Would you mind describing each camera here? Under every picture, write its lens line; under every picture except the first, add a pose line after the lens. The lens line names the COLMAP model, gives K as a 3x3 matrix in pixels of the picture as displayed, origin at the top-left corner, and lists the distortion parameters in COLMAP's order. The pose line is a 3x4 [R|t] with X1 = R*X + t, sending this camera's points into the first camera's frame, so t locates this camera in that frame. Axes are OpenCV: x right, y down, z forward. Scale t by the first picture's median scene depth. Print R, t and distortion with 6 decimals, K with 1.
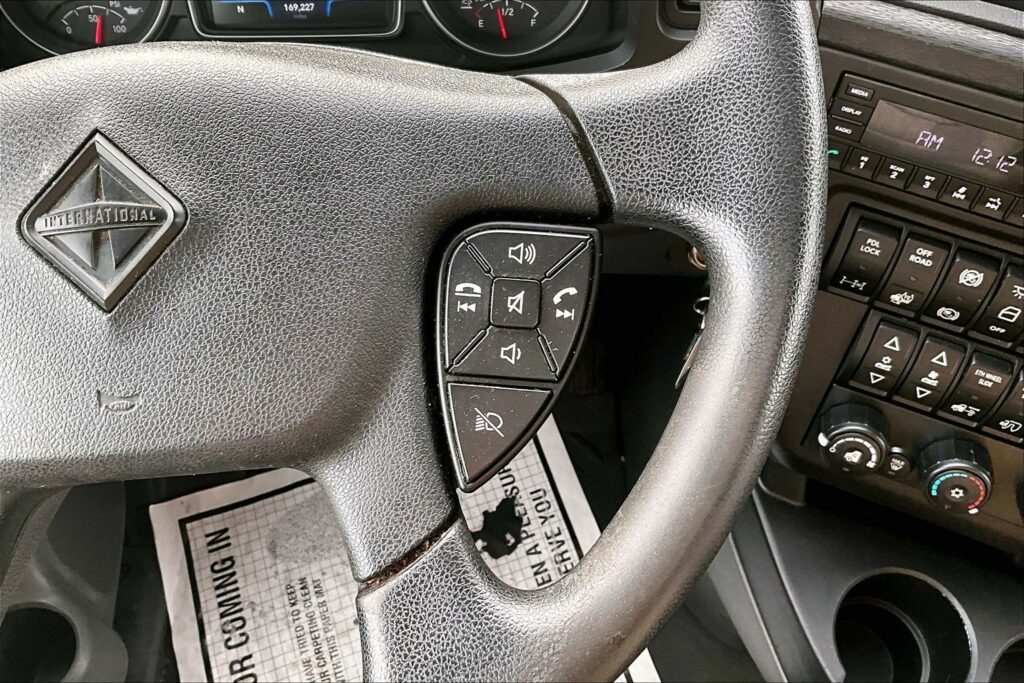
lens RADIAL K [[841.8, 0, 510.5], [0, 841.8, 335.0], [0, 0, 1]] dist [0.125948, -0.260021]
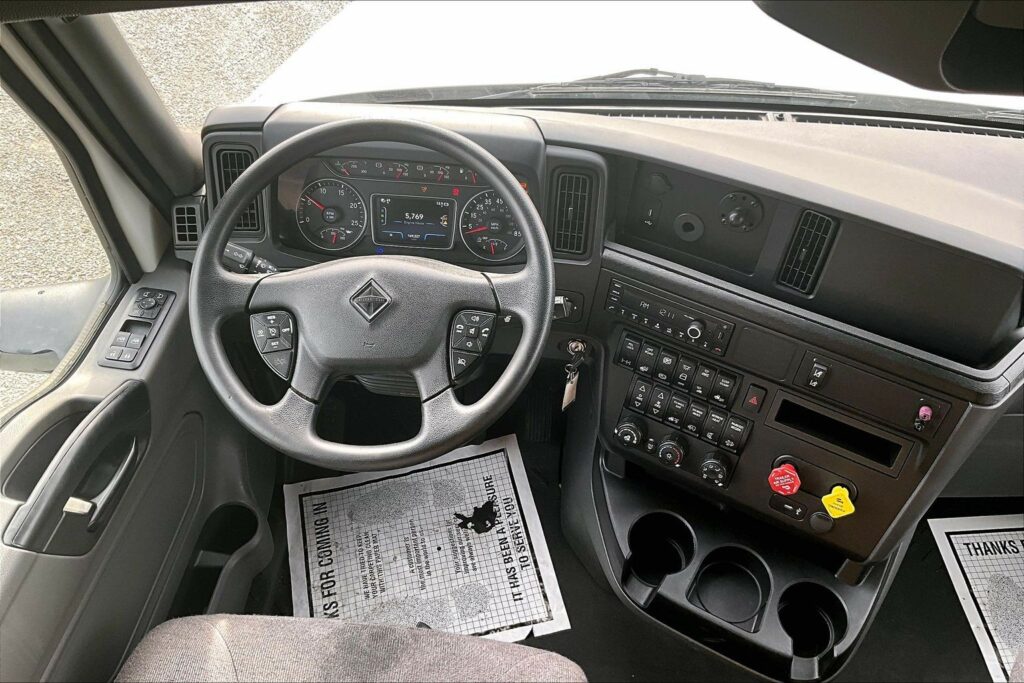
lens RADIAL K [[841.8, 0, 510.5], [0, 841.8, 335.0], [0, 0, 1]] dist [0.125948, -0.260021]
pose [[0.995105, 0.082371, -0.054591, 0.188854], [-0.091180, 0.978334, -0.185871, 0.325470], [0.038098, 0.189939, 0.981056, -1.317680]]
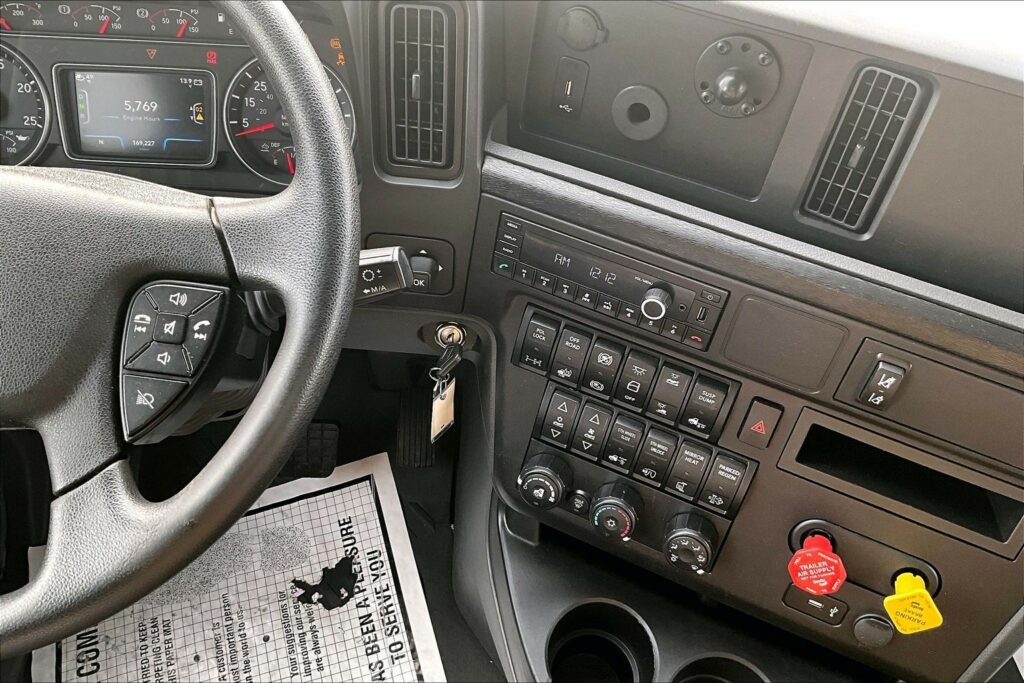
lens RADIAL K [[841.8, 0, 510.5], [0, 841.8, 335.0], [0, 0, 1]] dist [0.125948, -0.260021]
pose [[0.998167, 0.053993, 0.027331, 0.308945], [-0.049600, 0.988668, -0.141685, 0.088418], [-0.034671, 0.140069, 0.989534, -0.335090]]
